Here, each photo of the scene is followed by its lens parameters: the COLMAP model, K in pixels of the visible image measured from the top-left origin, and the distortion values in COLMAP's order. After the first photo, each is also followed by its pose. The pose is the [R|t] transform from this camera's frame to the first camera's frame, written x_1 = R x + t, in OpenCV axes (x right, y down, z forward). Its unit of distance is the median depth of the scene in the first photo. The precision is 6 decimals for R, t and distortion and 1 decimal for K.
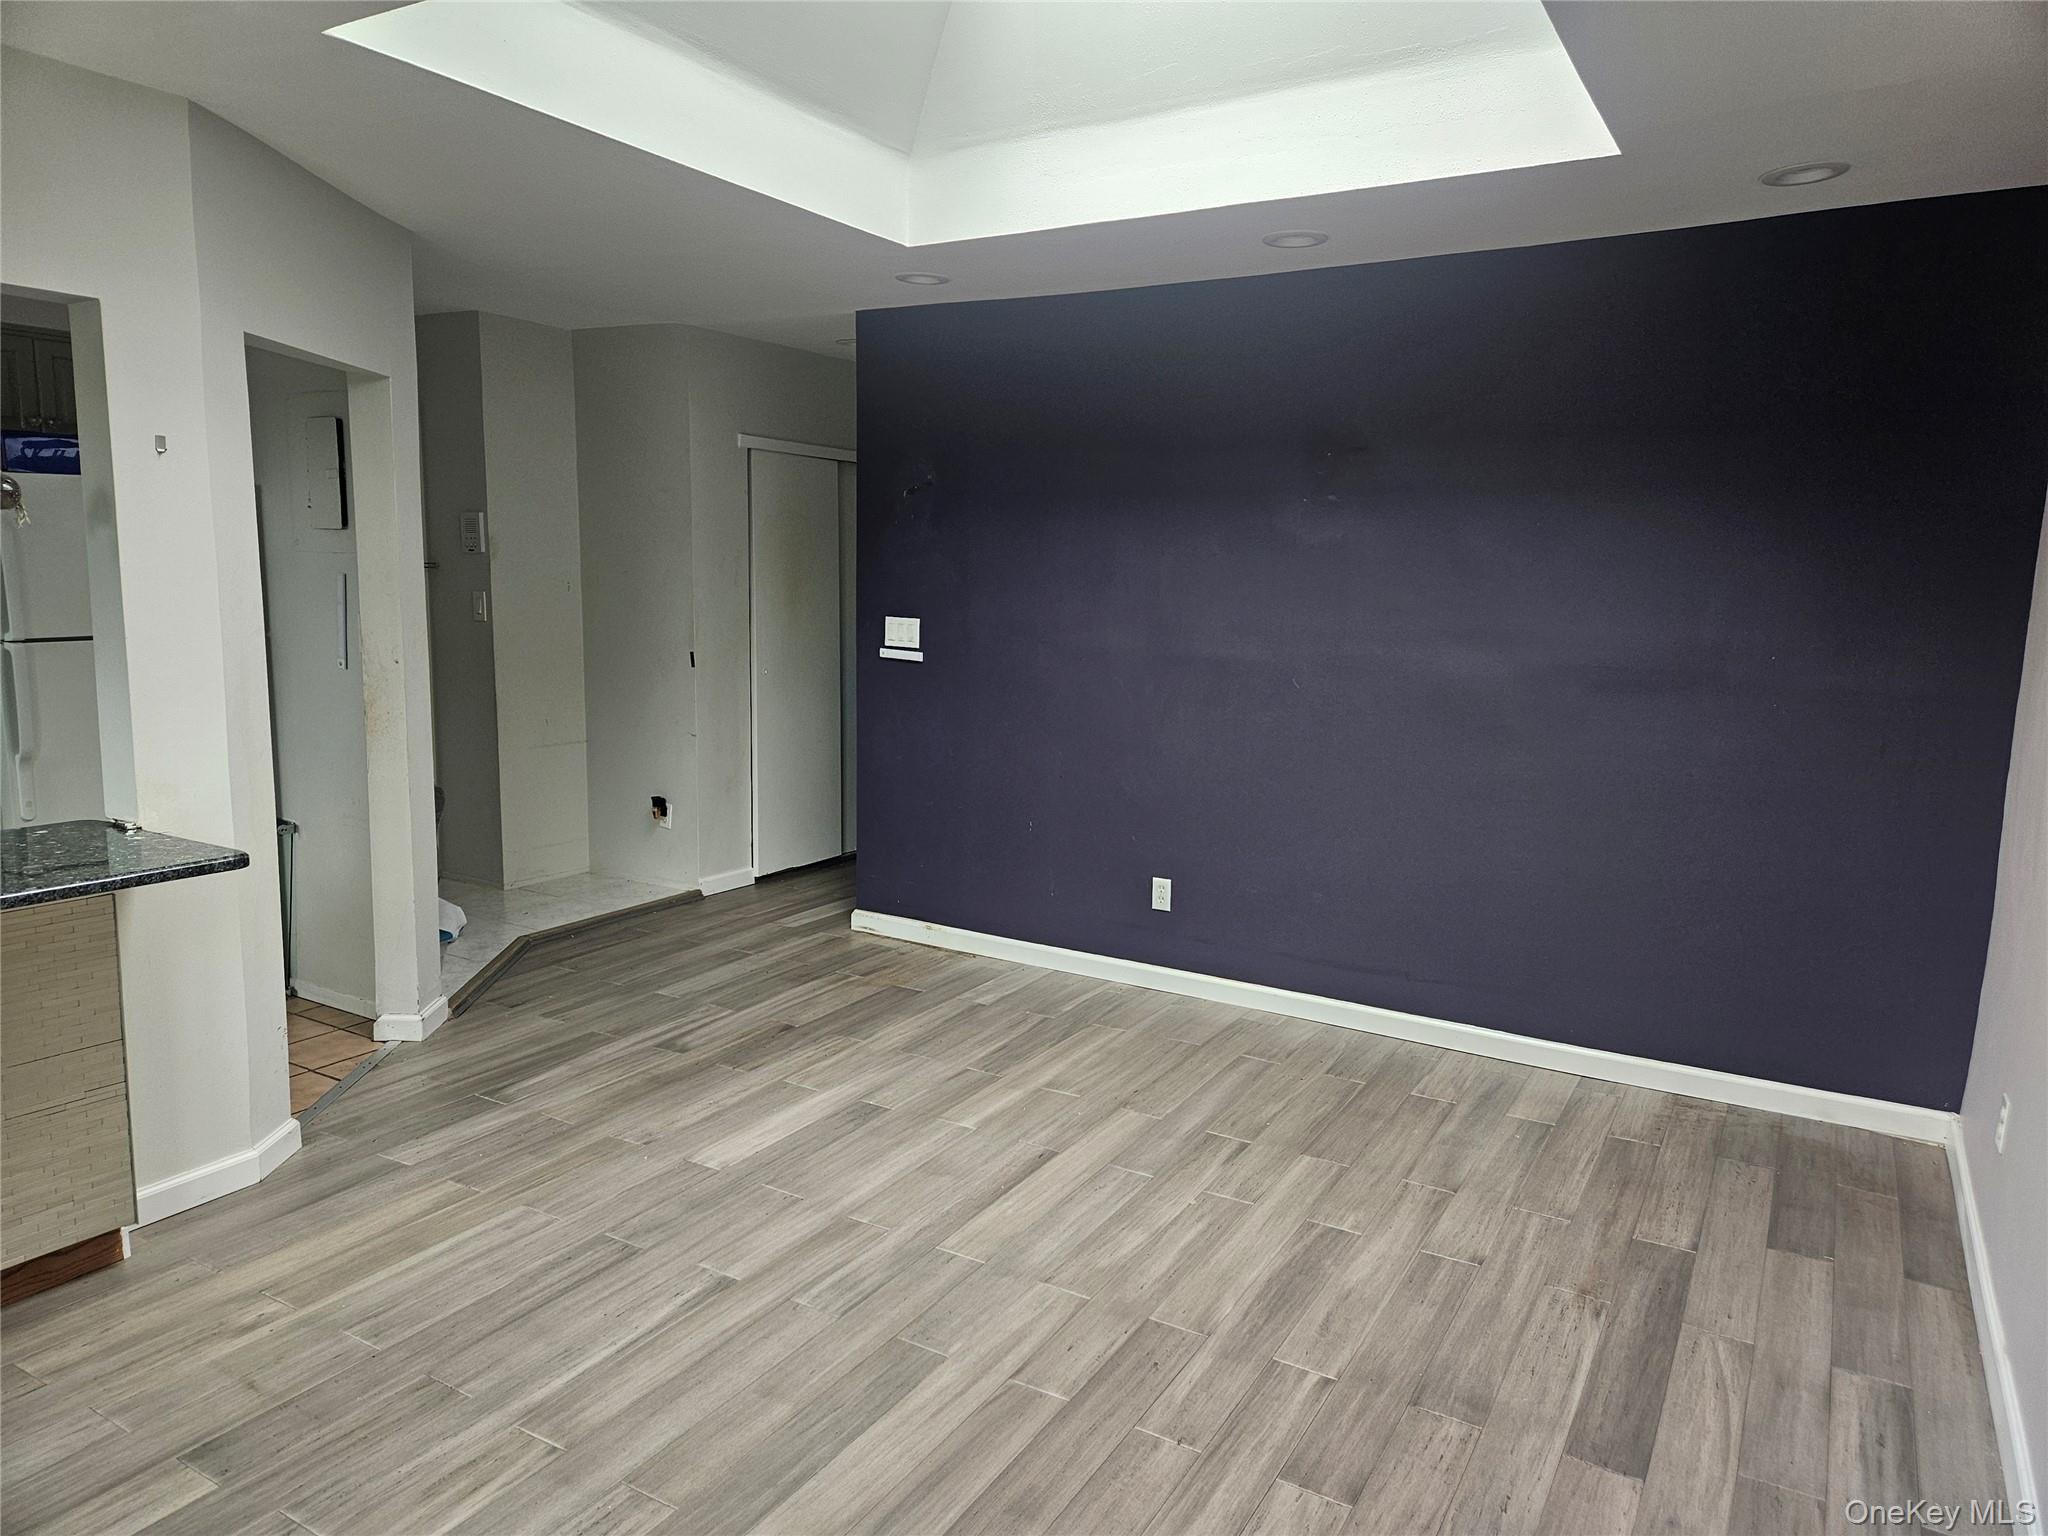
lens RADIAL K [[1354.7, 0, 1029.4], [0, 1354.7, 769.4], [0, 0, 1]] dist [0.058816, -0.043486]
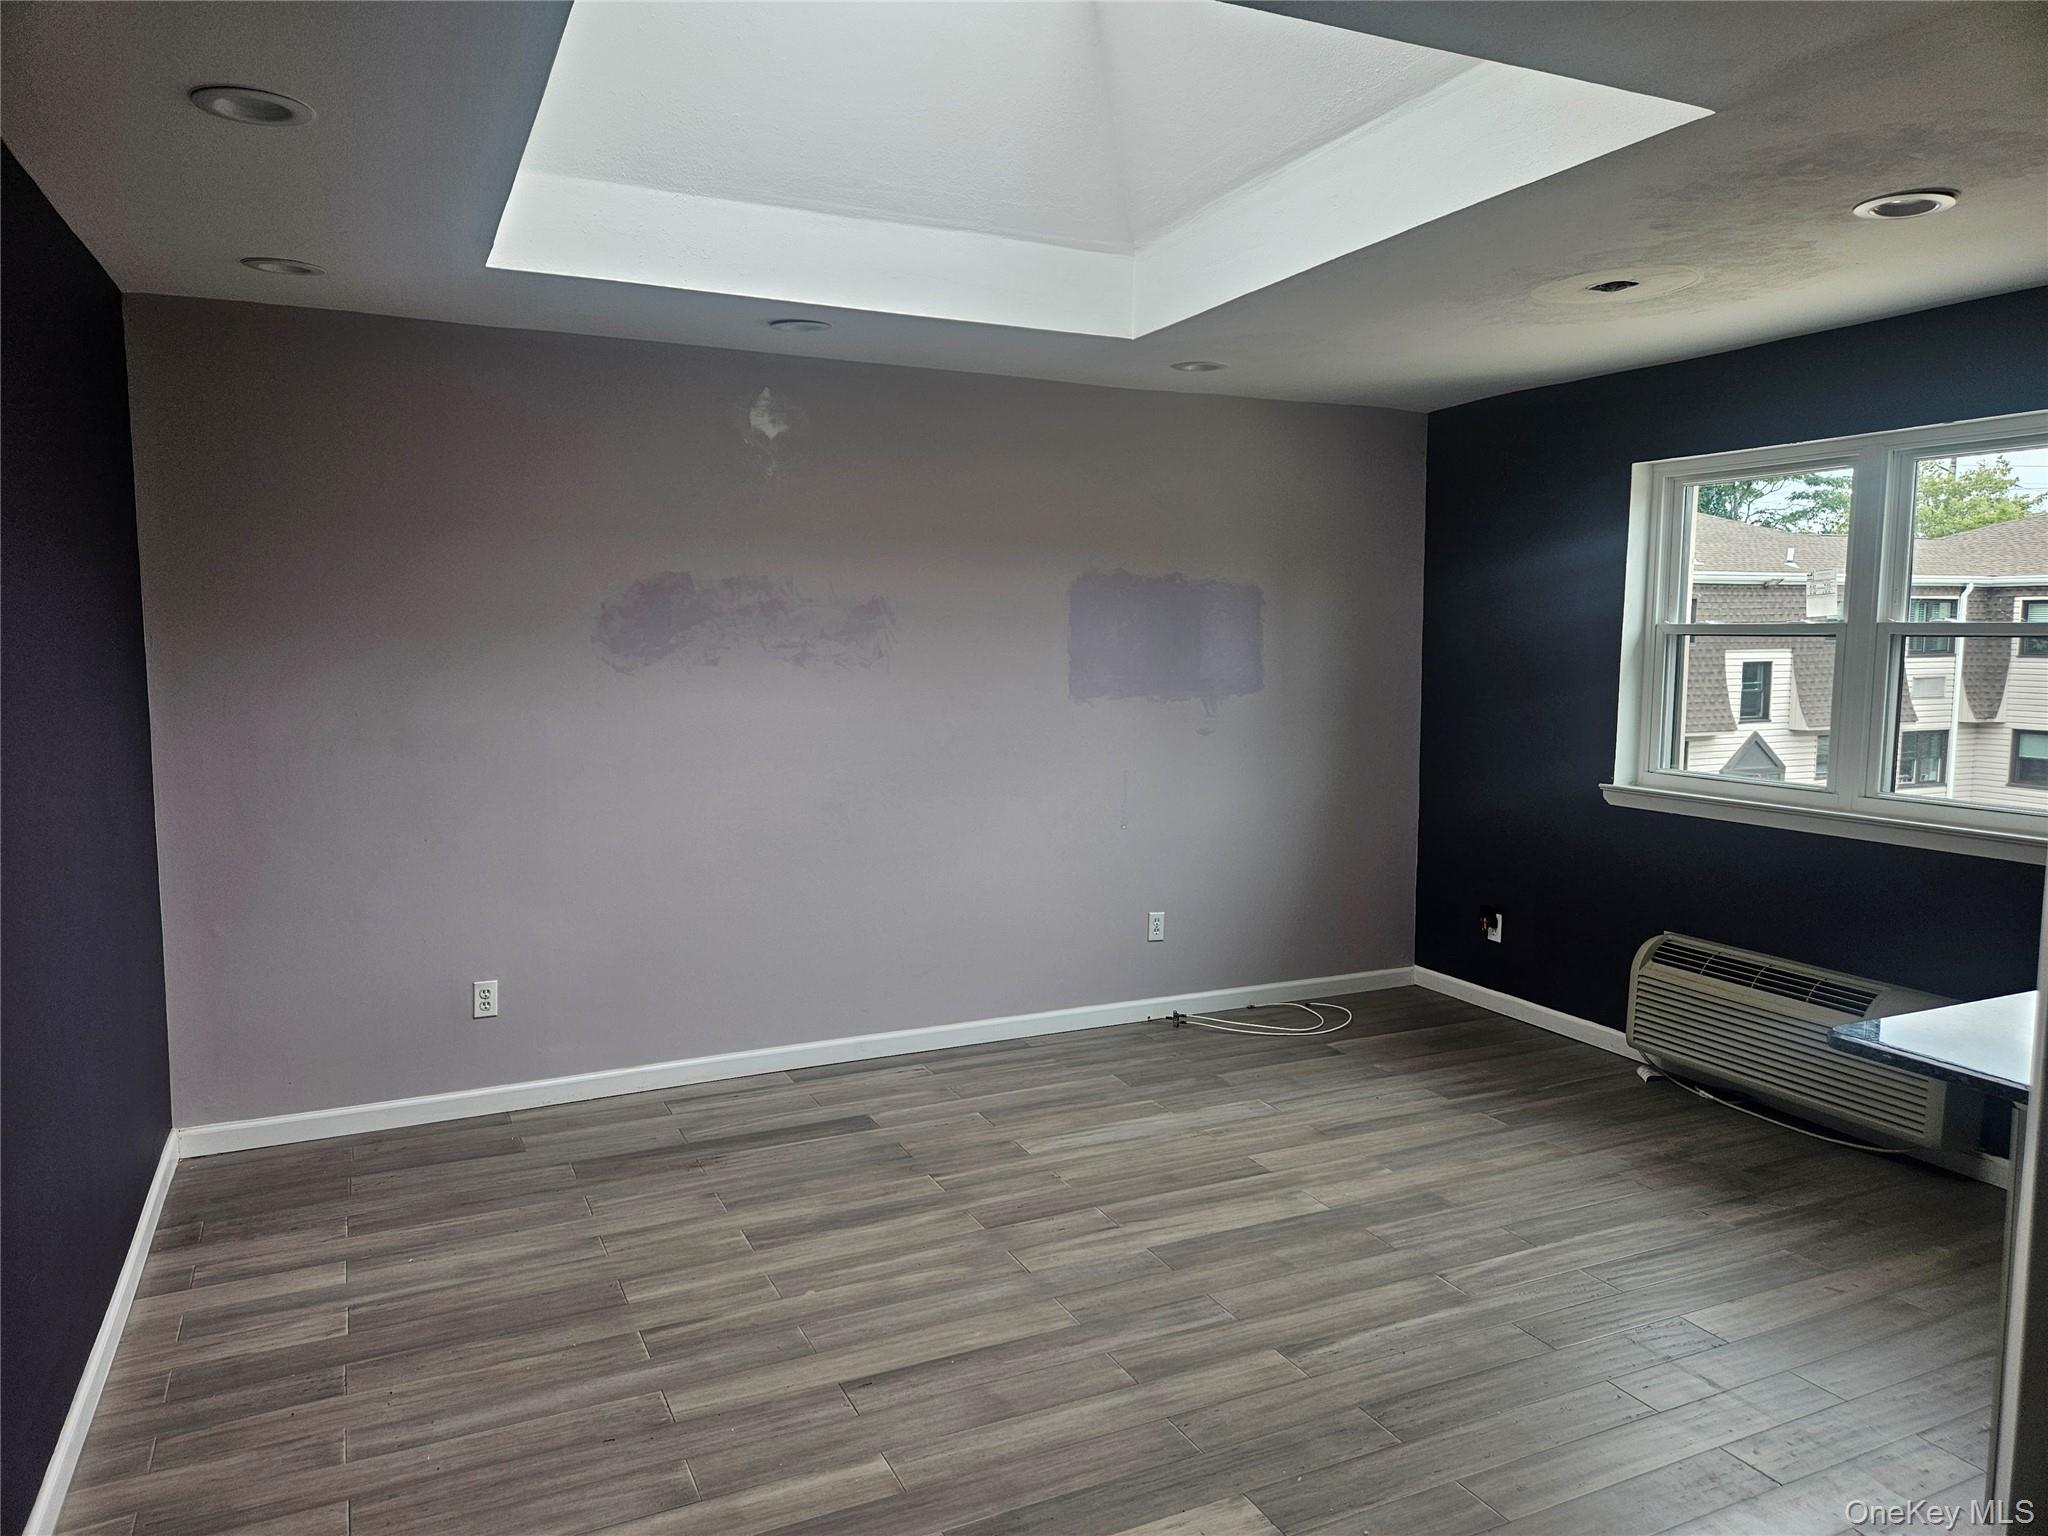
lens RADIAL K [[1354.7, 0, 1021.6], [0, 1354.7, 769.1], [0, 0, 1]] dist [0.058816, -0.043486]
pose [[-0.833530, -0.082761, 0.546240, -0.453146], [0.060381, 0.969147, 0.238973, -0.241316], [-0.549165, 0.232174, -0.802816, 1.429655]]
